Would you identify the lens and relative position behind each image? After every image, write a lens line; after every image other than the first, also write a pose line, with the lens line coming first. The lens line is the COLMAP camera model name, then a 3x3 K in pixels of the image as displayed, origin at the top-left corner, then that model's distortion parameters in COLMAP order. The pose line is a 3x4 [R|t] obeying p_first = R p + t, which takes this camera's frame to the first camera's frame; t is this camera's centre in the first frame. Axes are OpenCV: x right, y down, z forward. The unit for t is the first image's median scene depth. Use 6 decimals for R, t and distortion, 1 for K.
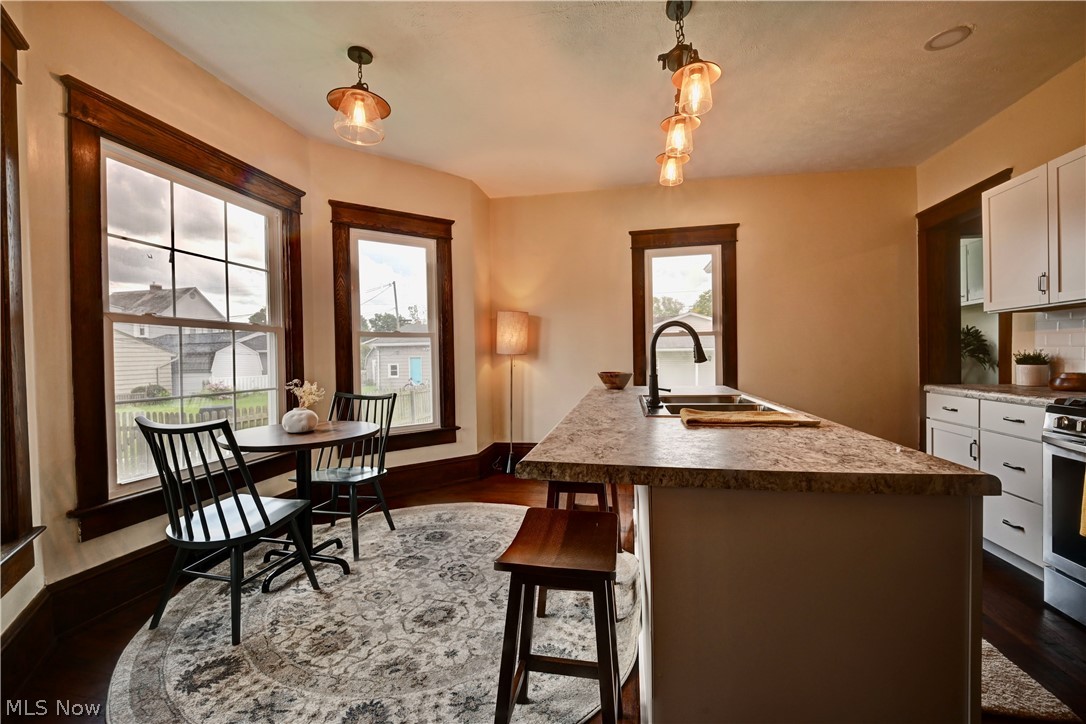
lens RADIAL K [[446.2, 0, 547.5], [0, 446.2, 362.6], [0, 0, 1]] dist [-0.017808, -0.000725]
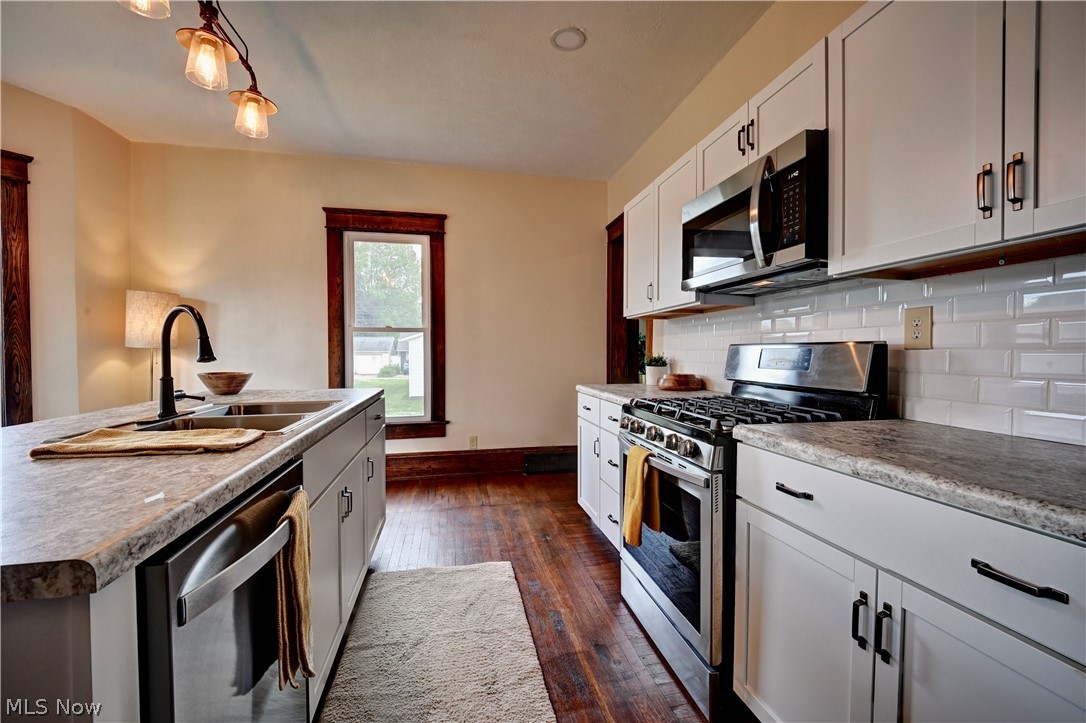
lens RADIAL K [[444.8, 0, 543.0], [0, 444.8, 361.5], [0, 0, 1]] dist [0.016414, -0.017675]
pose [[0.922016, 0.008843, 0.387051, 0.254135], [-0.010533, 0.999942, 0.002244, -0.003815], [-0.387009, -0.006145, 0.922056, 0.039018]]
